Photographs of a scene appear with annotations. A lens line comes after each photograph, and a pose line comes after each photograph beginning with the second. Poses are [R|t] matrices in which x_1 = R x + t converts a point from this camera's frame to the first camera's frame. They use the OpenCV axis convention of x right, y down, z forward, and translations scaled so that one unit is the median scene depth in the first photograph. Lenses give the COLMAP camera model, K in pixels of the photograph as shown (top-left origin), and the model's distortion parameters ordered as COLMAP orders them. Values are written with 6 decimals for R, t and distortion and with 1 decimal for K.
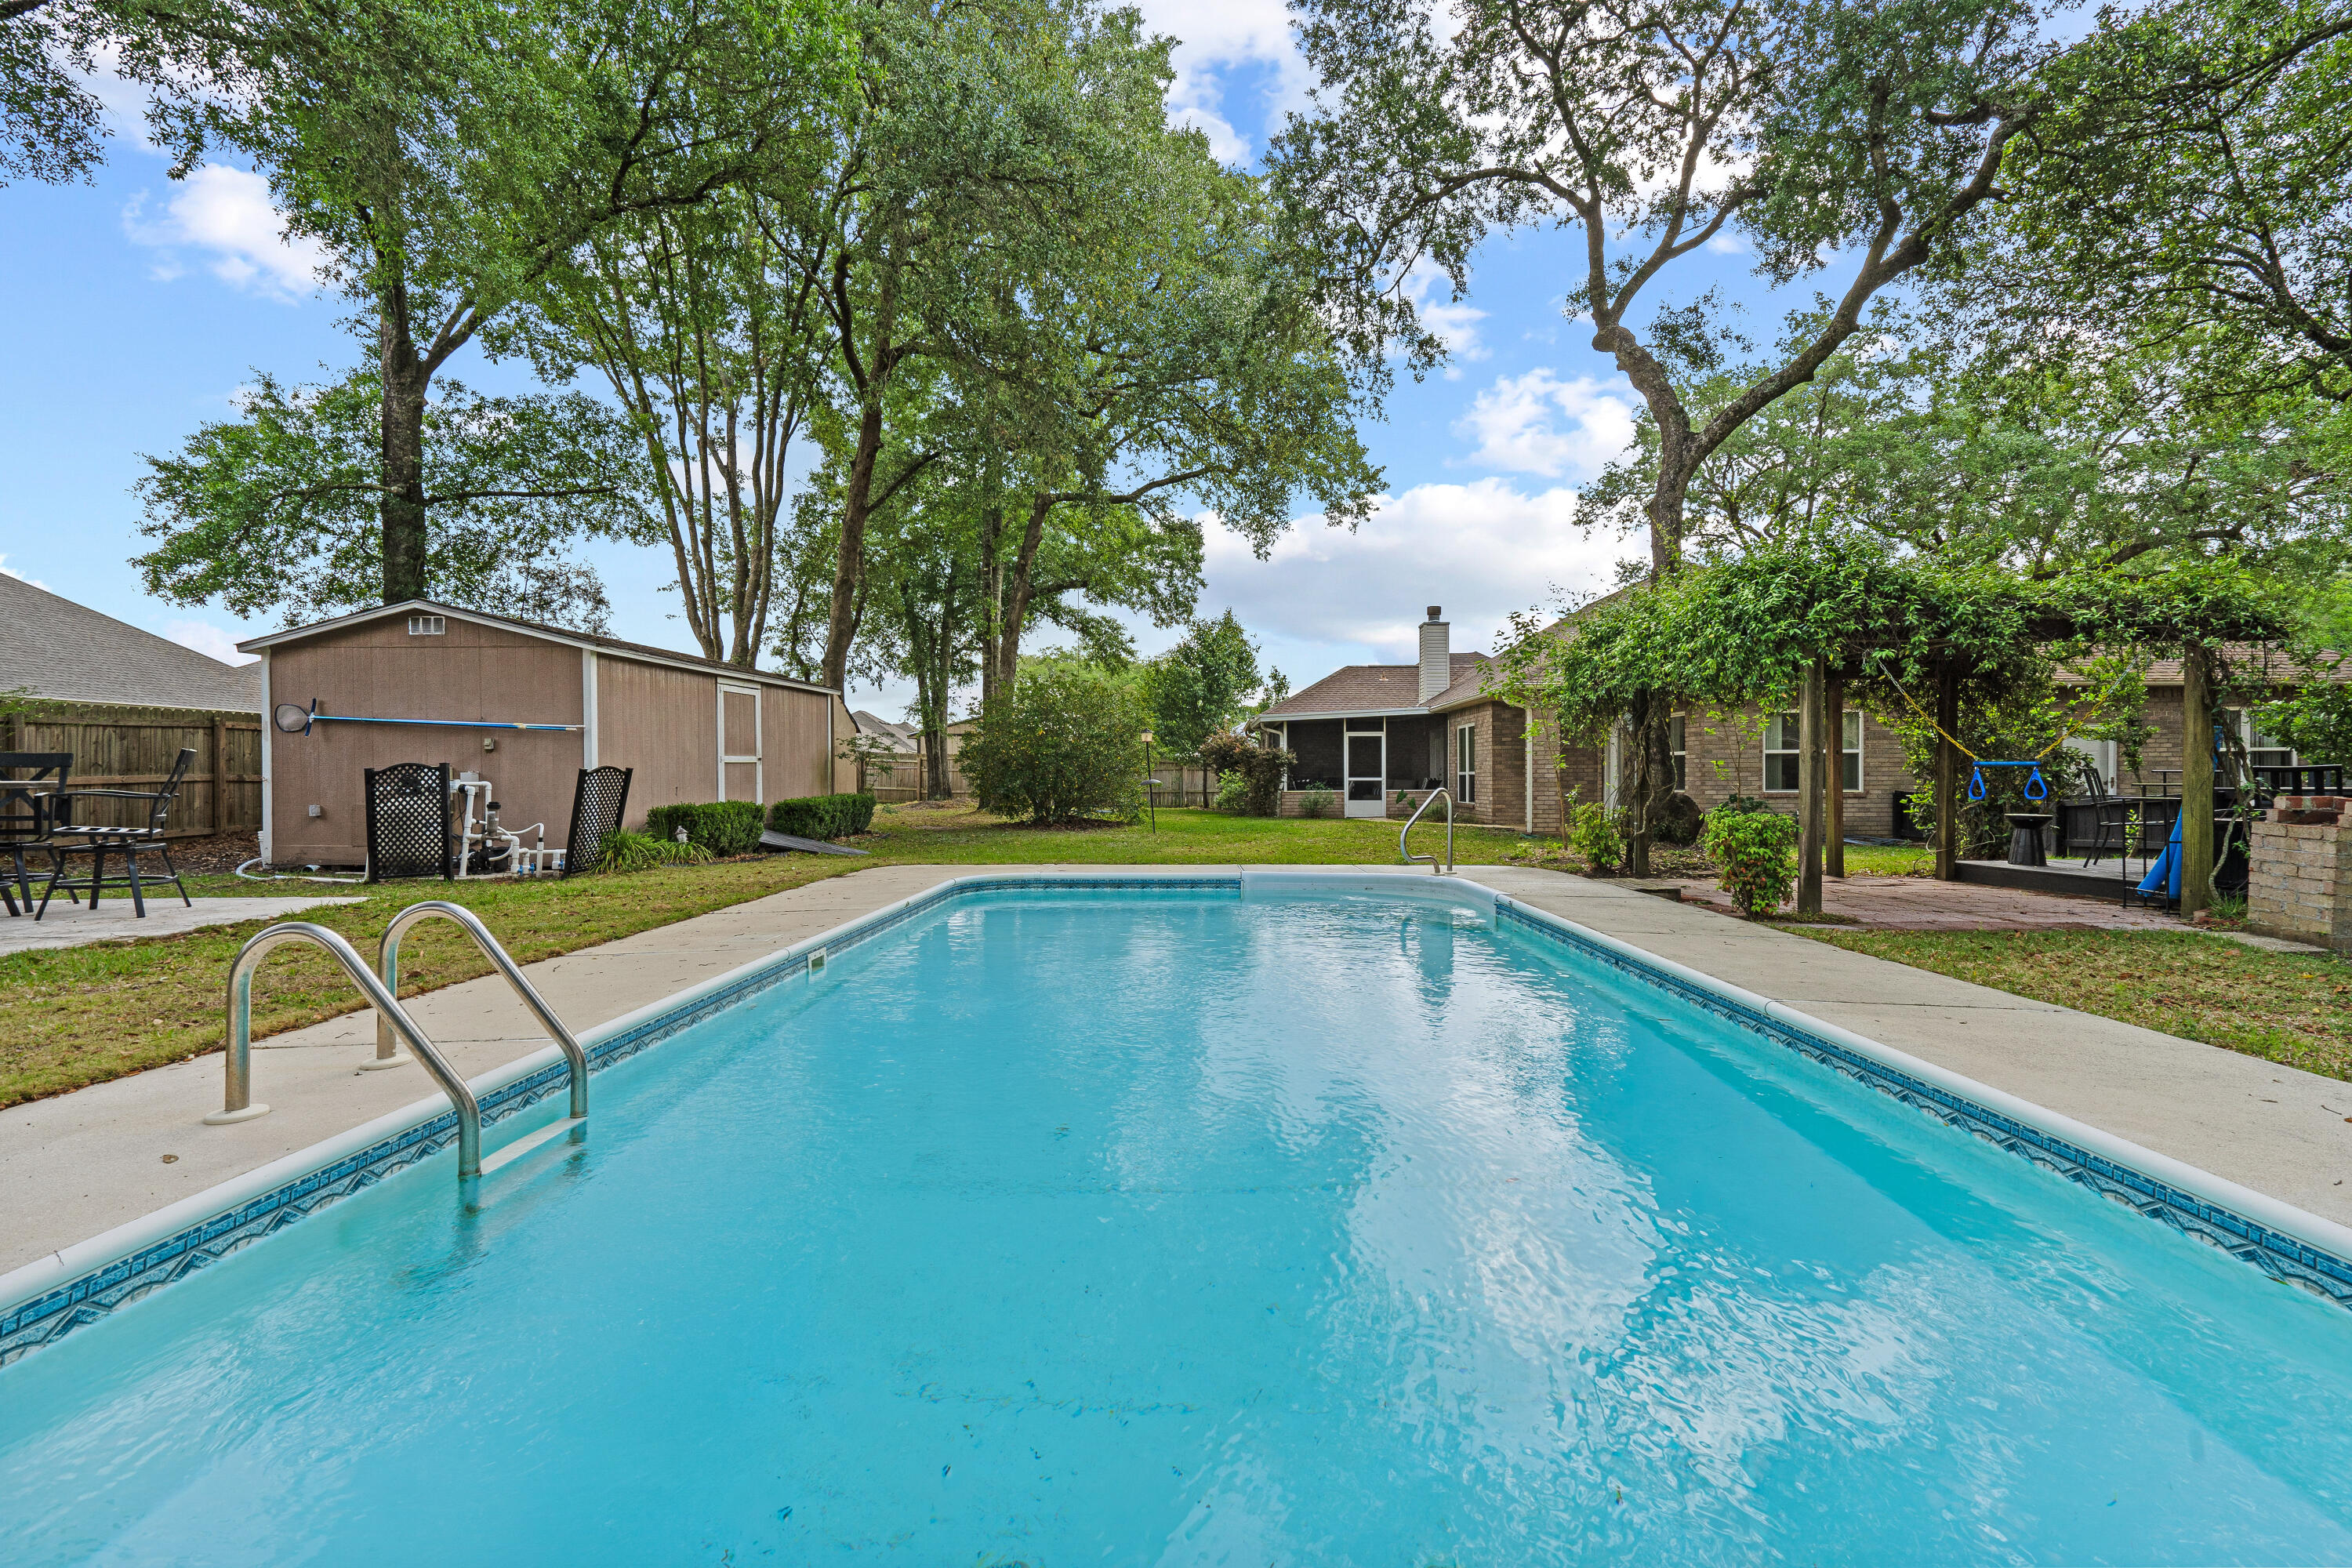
lens RADIAL K [[1065.9, 0, 1176.0], [0, 1065.9, 784.0], [0, 0, 1]] dist [0.002672, 0.000567]
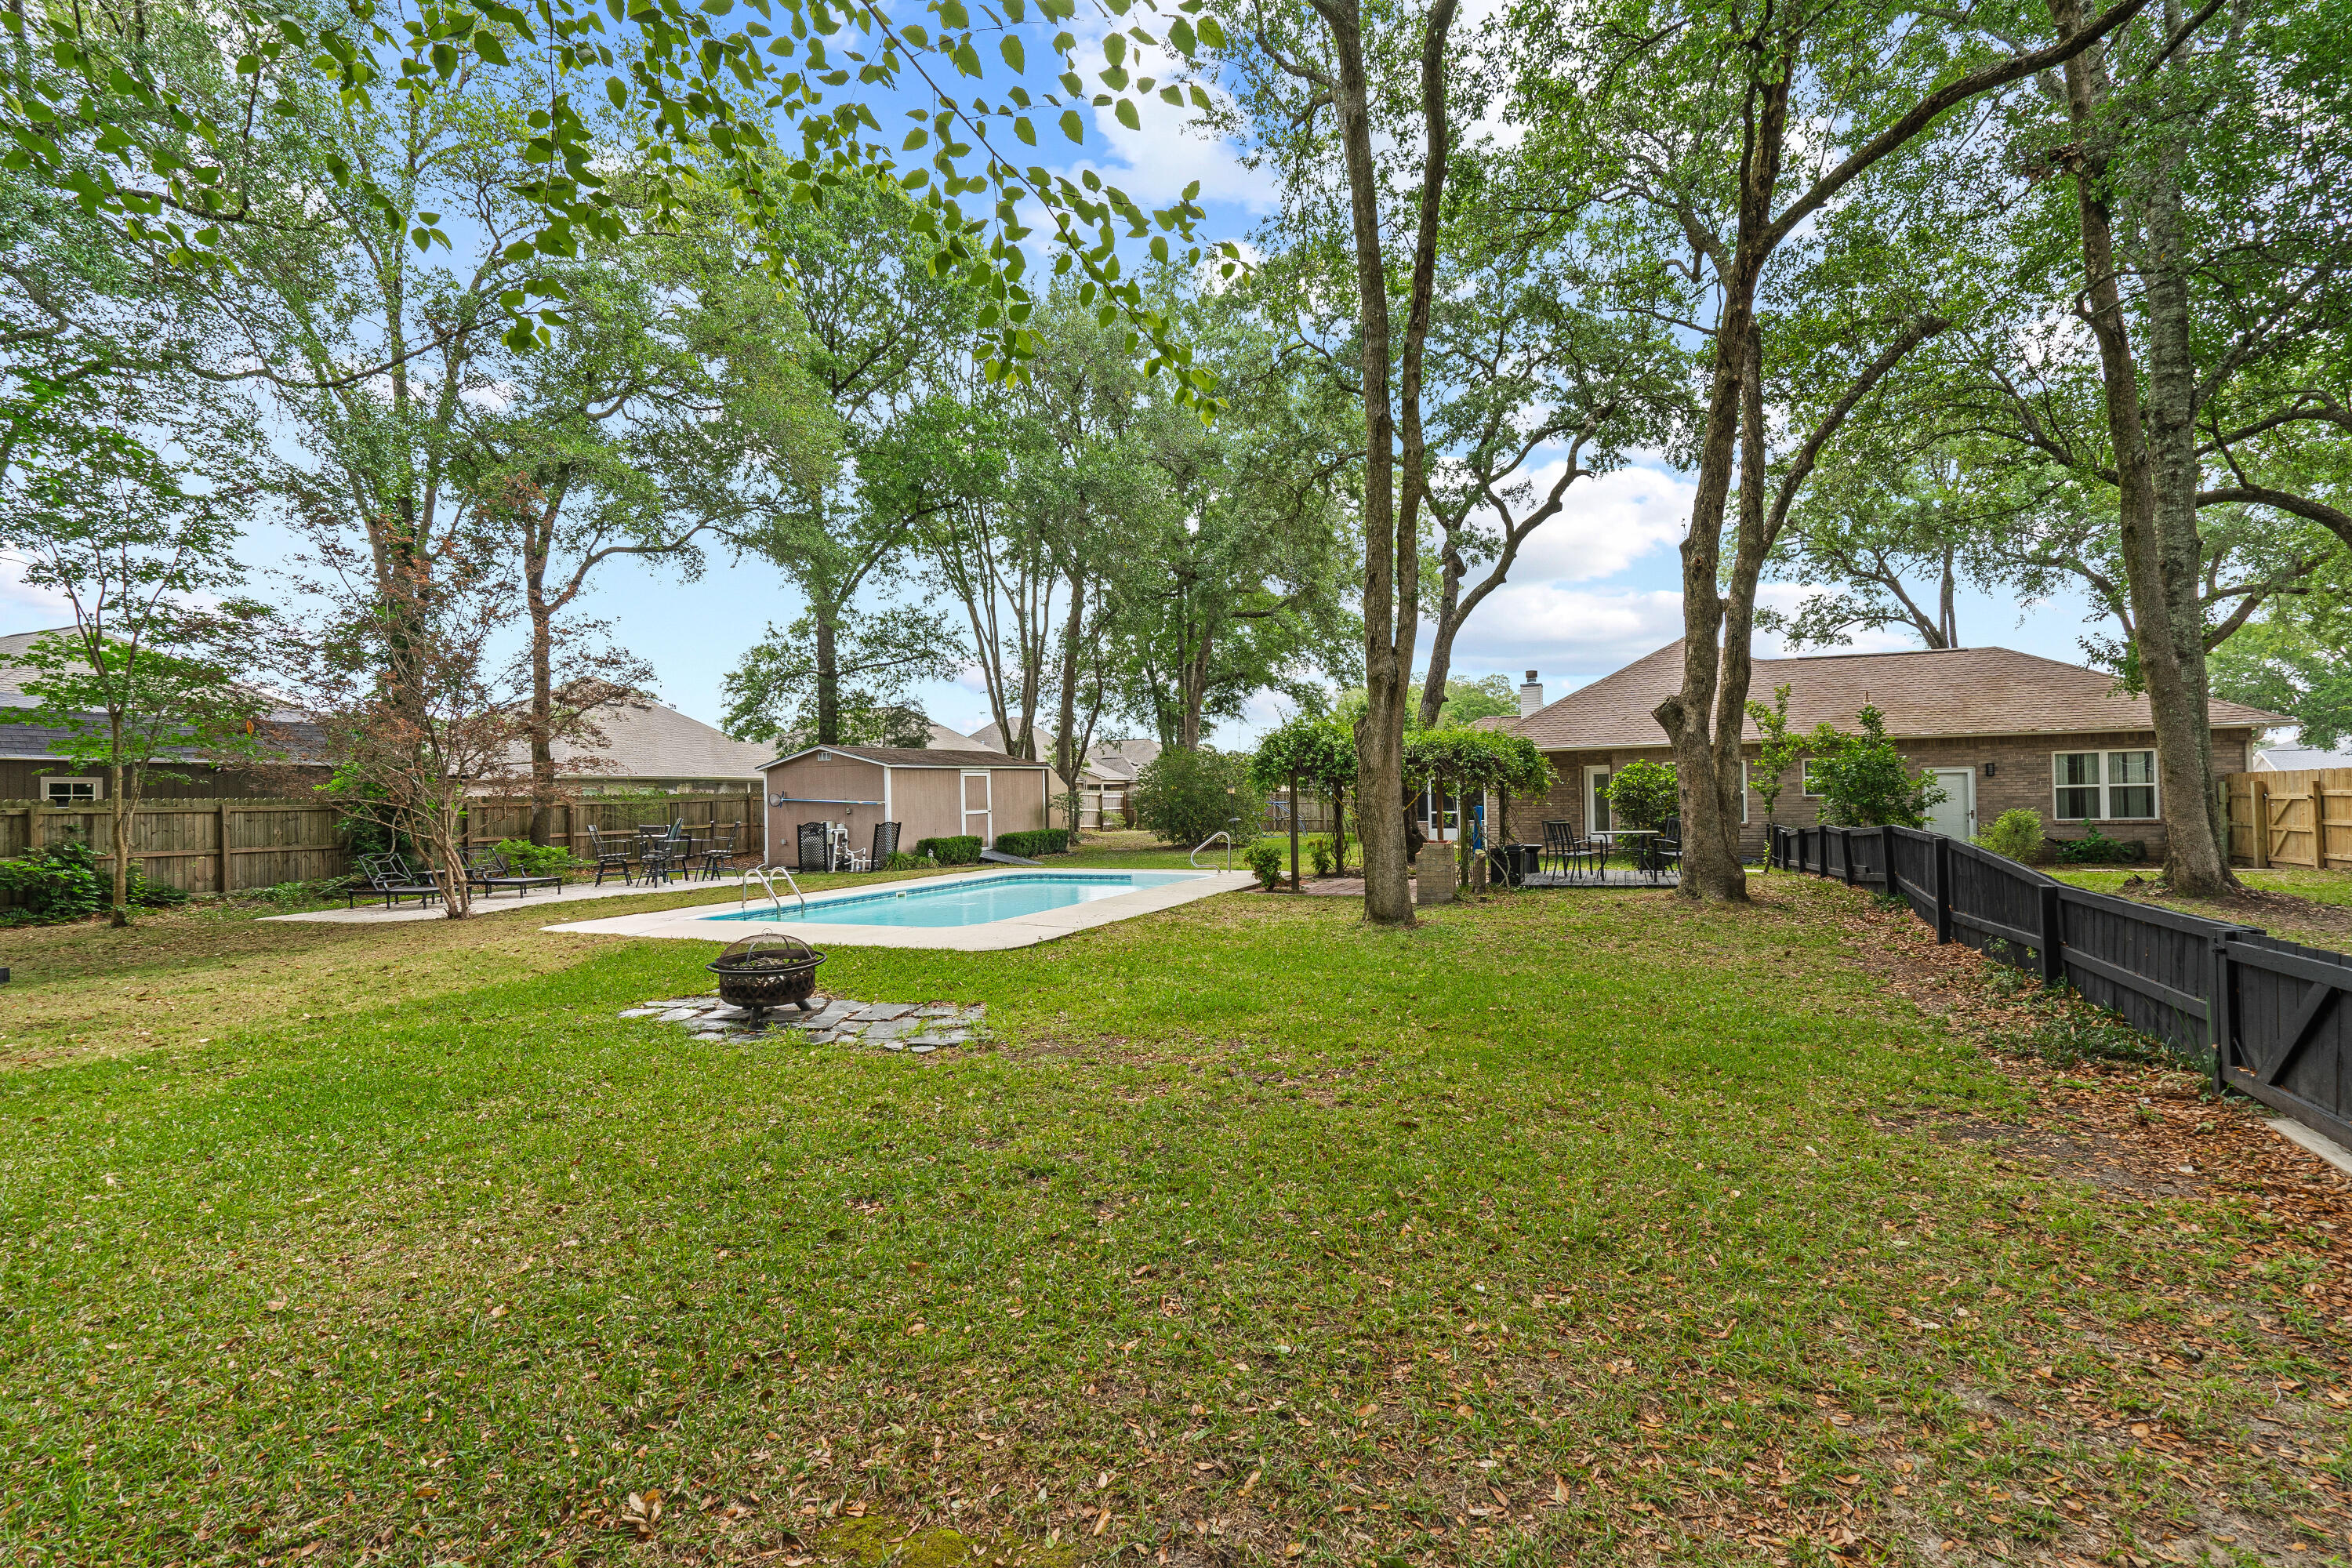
lens RADIAL K [[1066.1, 0, 1176.0], [0, 1066.1, 784.0], [0, 0, 1]] dist [-0.030660, -0.000145]
pose [[0.934261, -0.020430, -0.356004, 0.556868], [0.014431, 0.999706, -0.019499, -0.031060], [0.356297, 0.013080, 0.934281, -0.574414]]
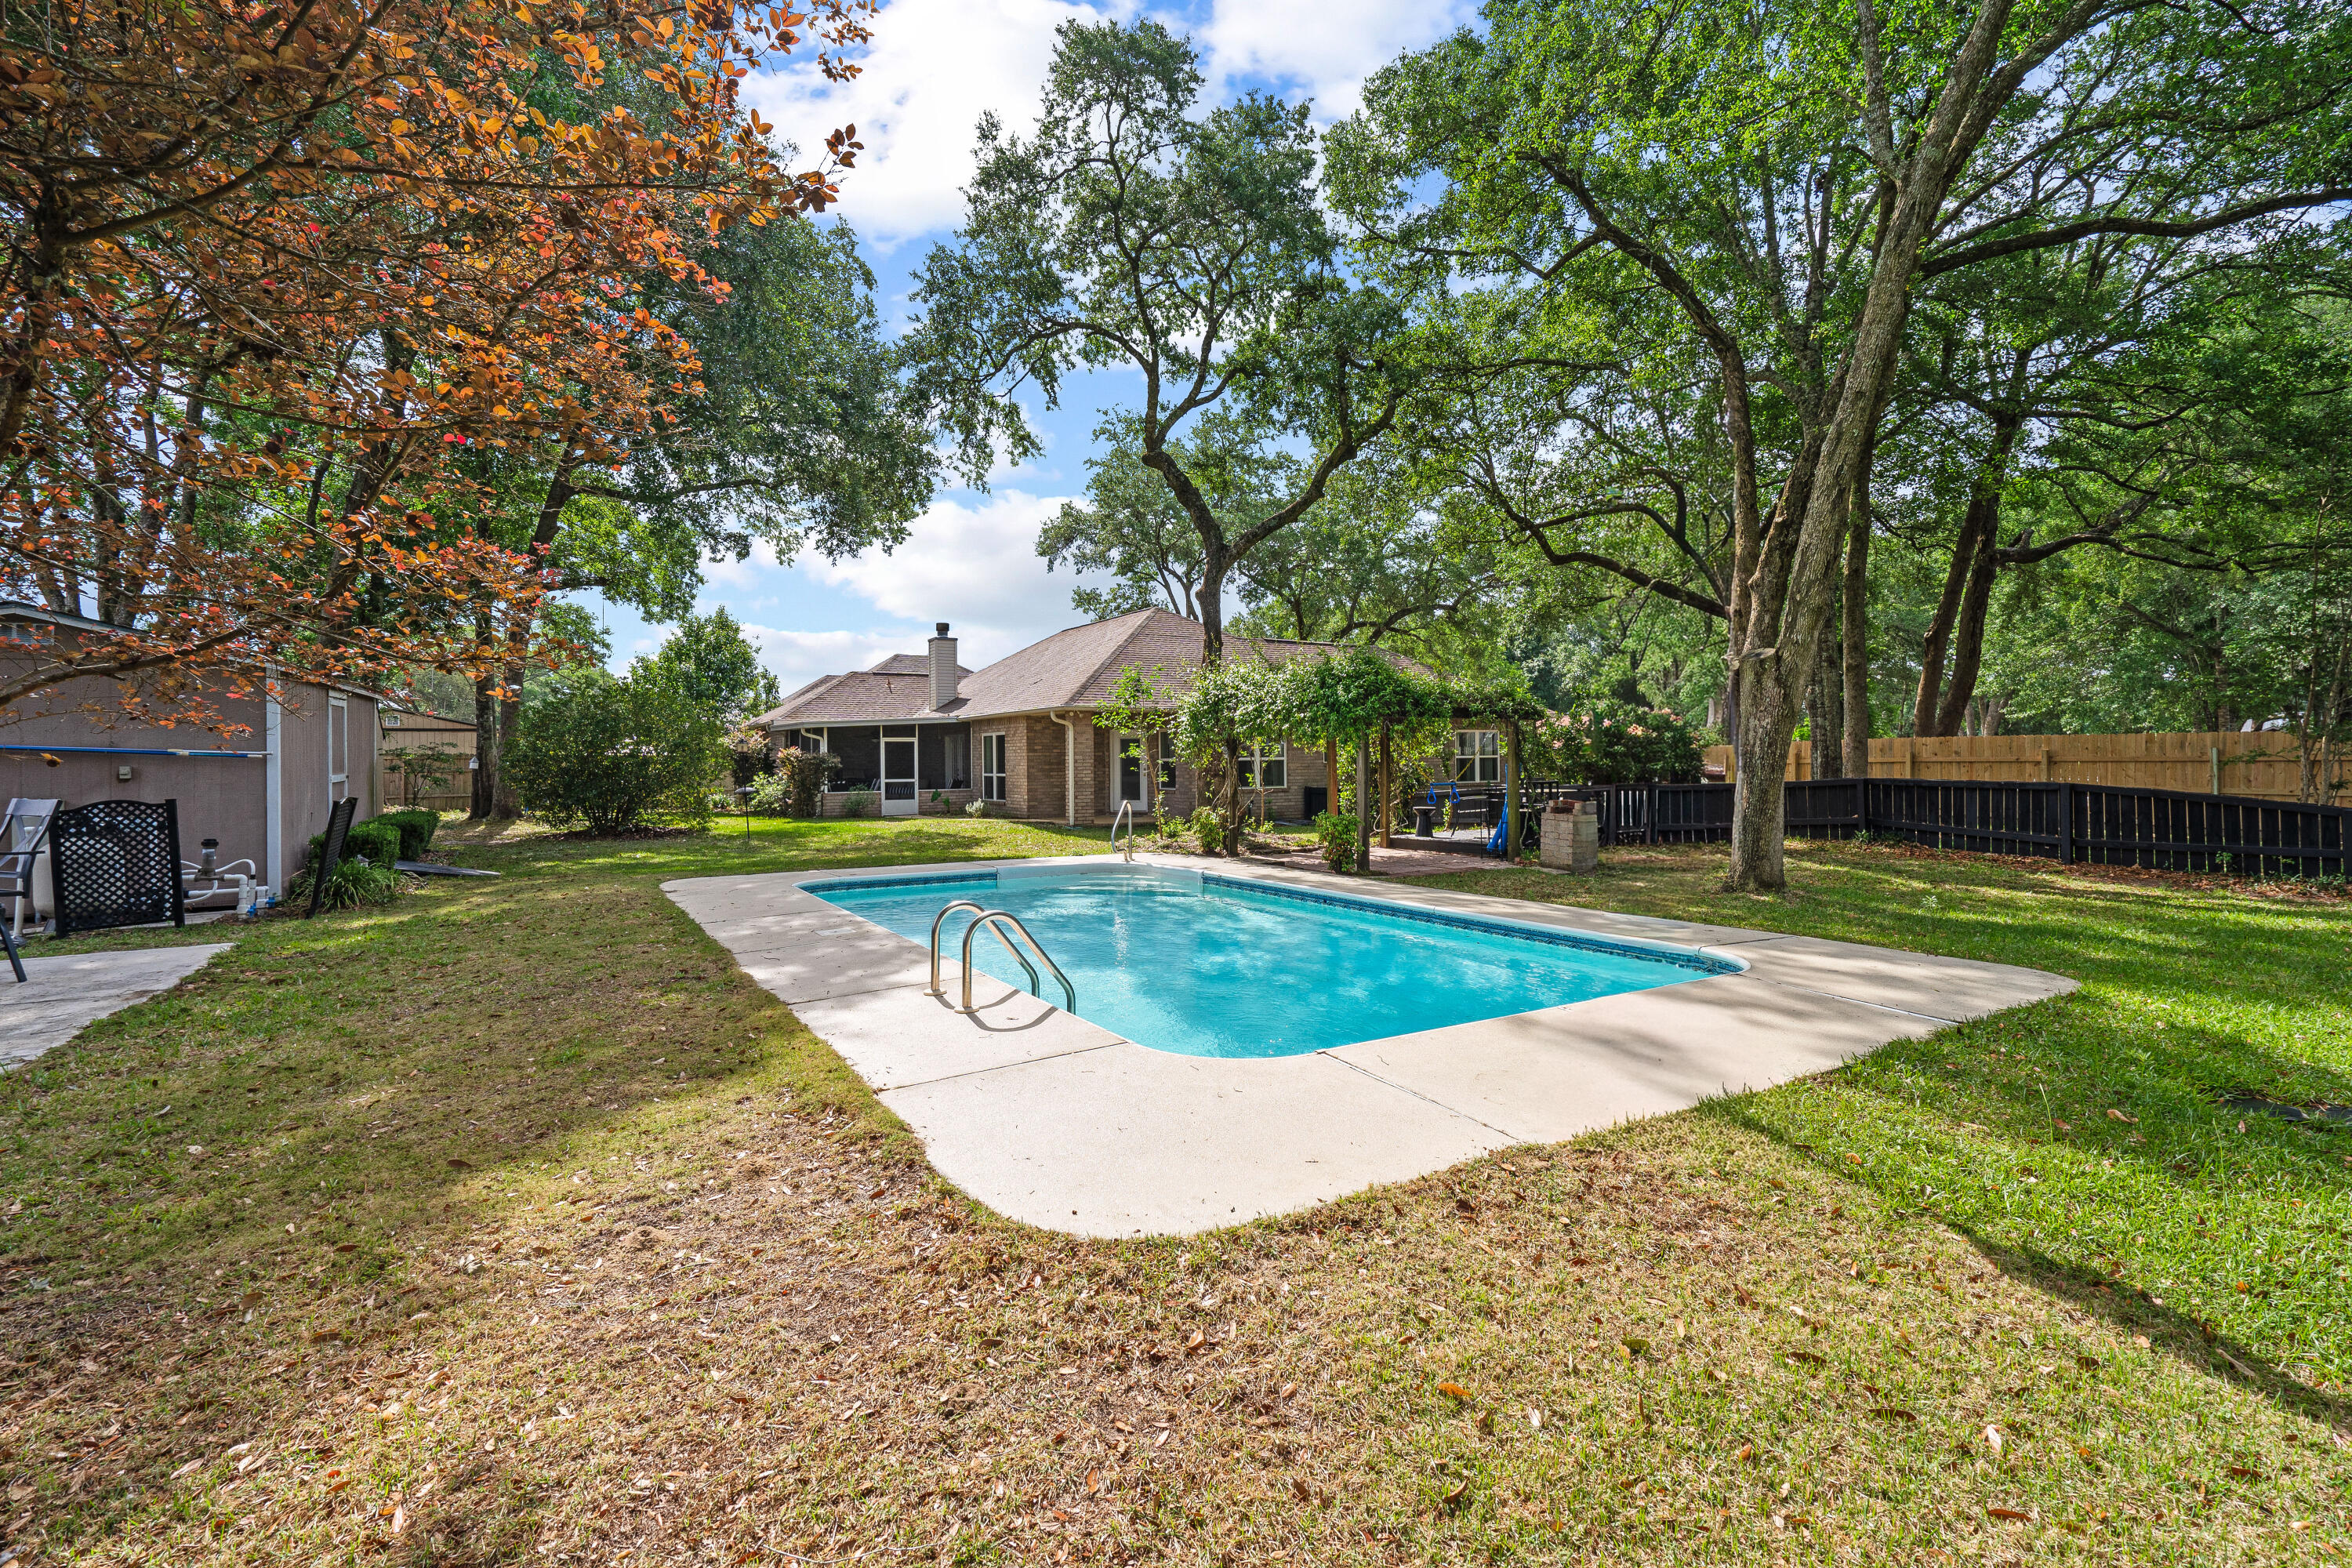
lens RADIAL K [[1080.8, 0, 1175.2], [0, 1080.8, 754.0], [0, 0, 1]] dist [-0.000652, -0.000057]
pose [[0.848992, -0.002350, 0.528400, -0.283618], [0.010752, 0.999860, -0.012828, -0.023961], [-0.528296, 0.016572, 0.848899, -0.162843]]
